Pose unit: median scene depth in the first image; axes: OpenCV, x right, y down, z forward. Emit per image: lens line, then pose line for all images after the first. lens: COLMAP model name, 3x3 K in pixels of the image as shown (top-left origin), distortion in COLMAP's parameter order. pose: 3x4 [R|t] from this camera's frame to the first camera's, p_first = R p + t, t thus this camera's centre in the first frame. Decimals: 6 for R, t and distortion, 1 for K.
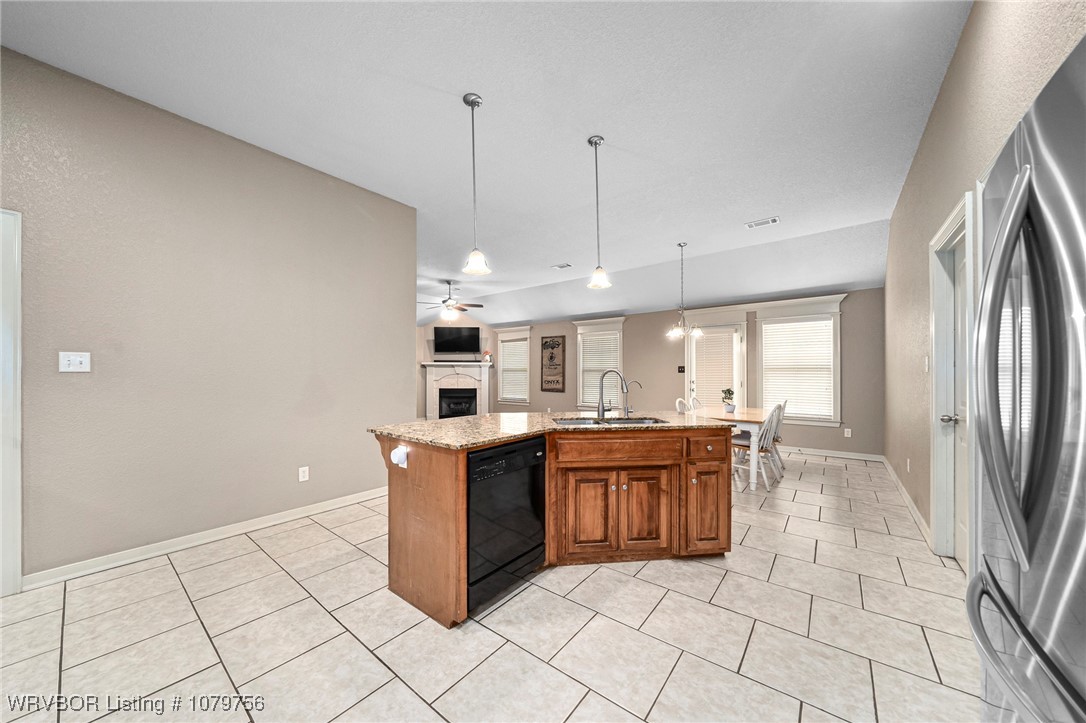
lens RADIAL K [[372.3, 0, 538.3], [0, 372.3, 367.0], [0, 0, 1]] dist [-0.006460, -0.000050]
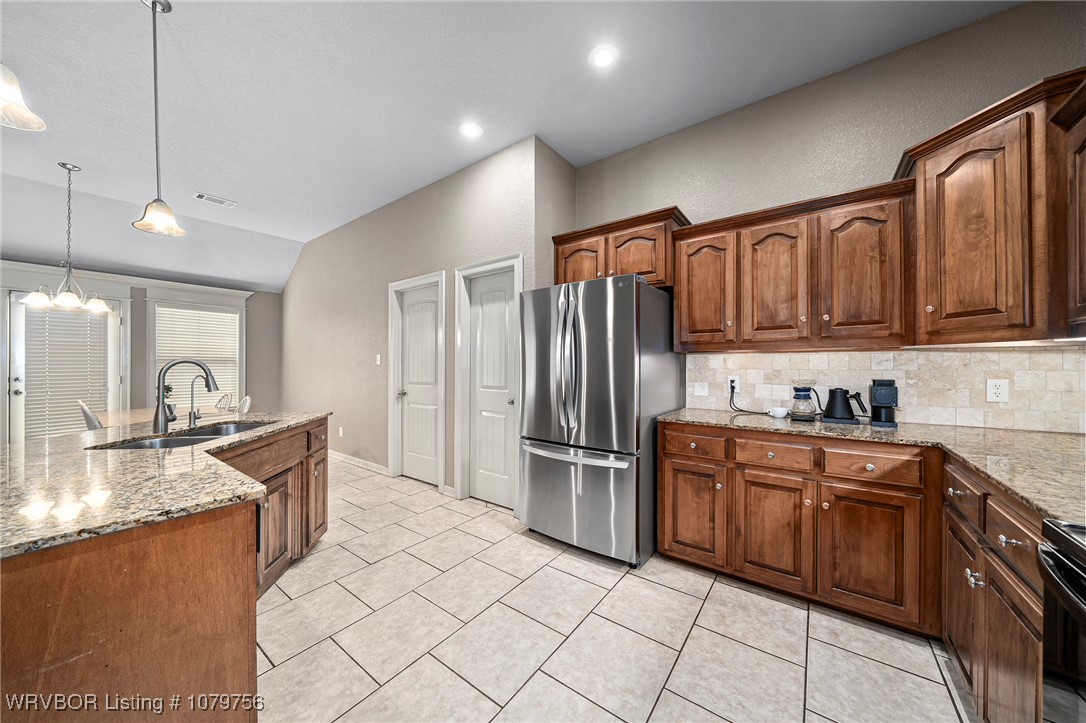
lens RADIAL K [[370.8, 0, 535.9], [0, 370.8, 363.3], [0, 0, 1]] dist [-0.007214, 0.000044]
pose [[-0.022818, 0.007724, 0.999710, -0.164105], [-0.017537, 0.999813, -0.008125, 0.002633], [-0.999586, -0.017717, -0.022679, 0.121827]]
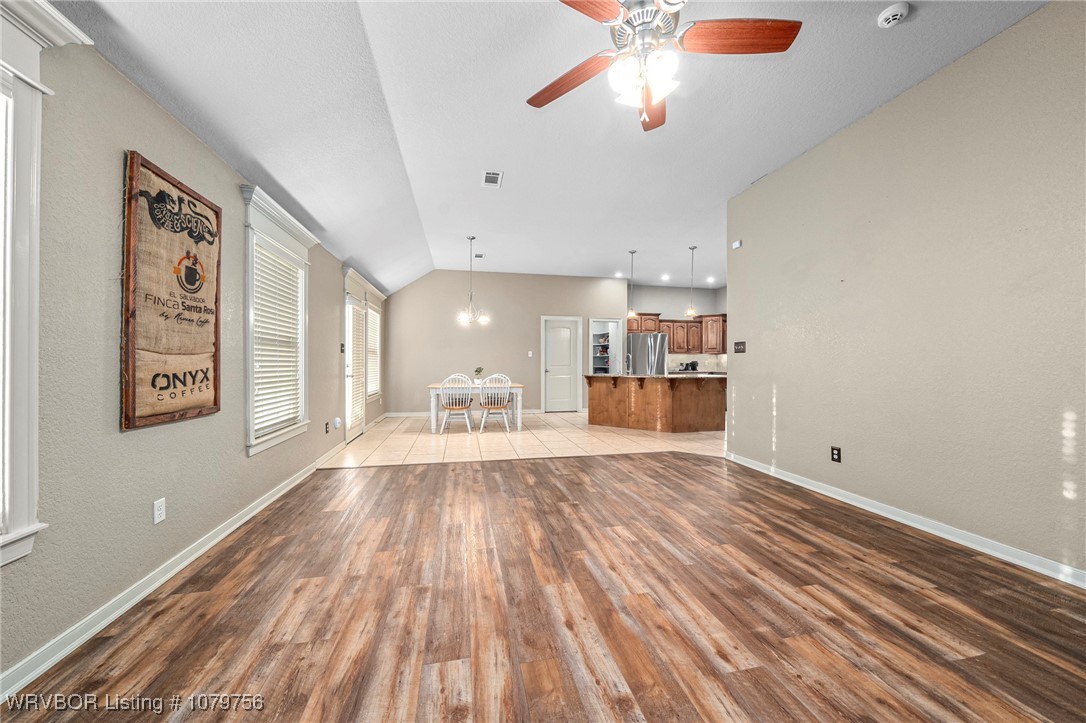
lens RADIAL K [[375.0, 0, 540.0], [0, 375.0, 361.2], [0, 0, 1]] dist [-0.007256, 0.000044]
pose [[-0.772111, 0.002639, 0.635482, -0.286663], [-0.009653, 0.999827, -0.015880, 0.030701], [-0.635415, -0.018396, -0.771952, 1.043568]]
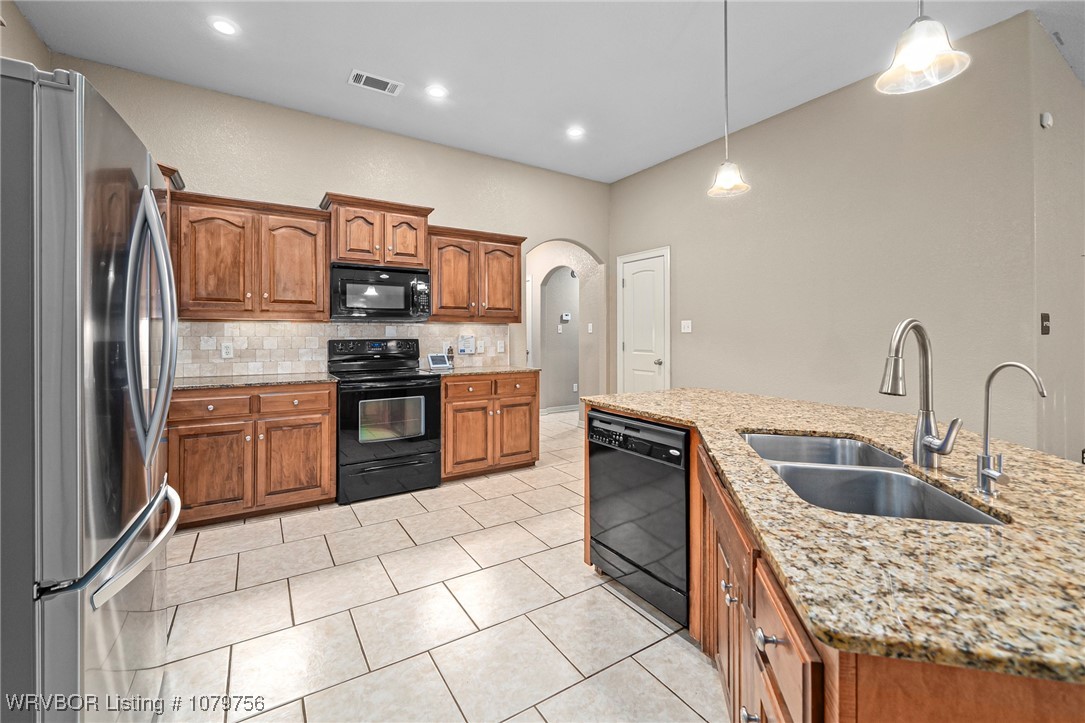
lens RADIAL K [[446.3, 0, 537.7], [0, 446.3, 333.2], [0, 0, 1]] dist [0.000605, -0.000002]
pose [[-0.329028, 0.000589, -0.944320, 0.219145], [0.014061, 0.999892, -0.004276, 0.004454], [0.944215, -0.014685, -0.329001, 0.269120]]
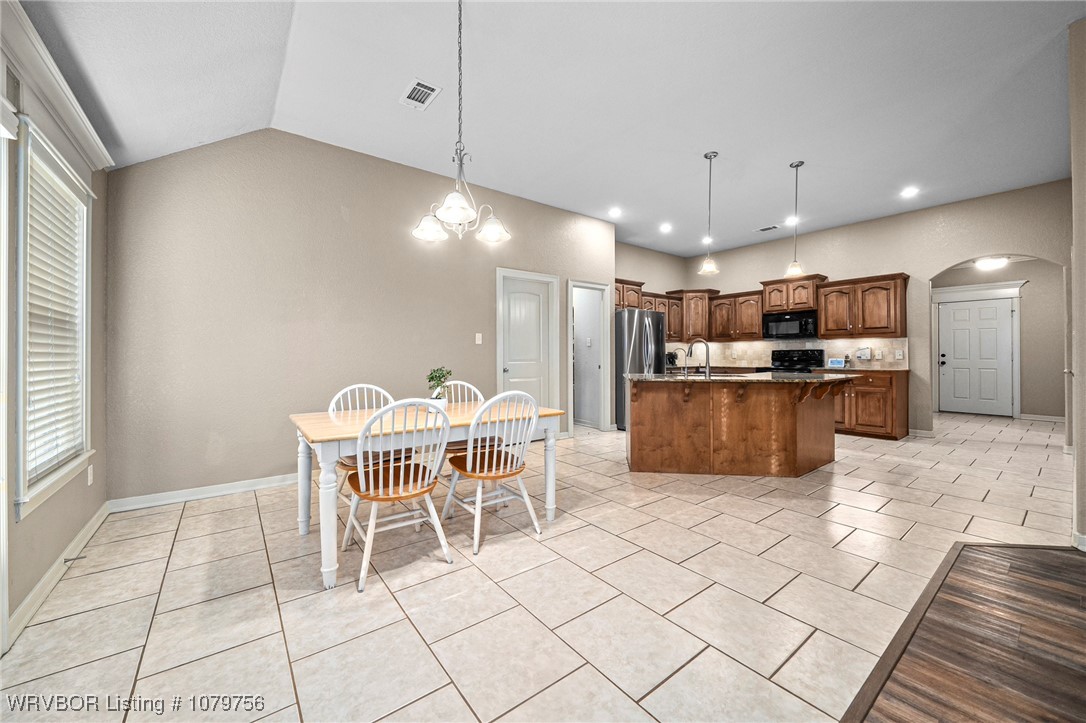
lens RADIAL K [[413.6, 0, 538.9], [0, 413.6, 353.2], [0, 0, 1]] dist [-0.000603, -0.000111]
pose [[-0.969671, 0.005099, 0.244361, 0.126990], [0.000828, 0.999845, -0.017578, 0.026387], [-0.244413, -0.016843, -0.969525, 0.837420]]
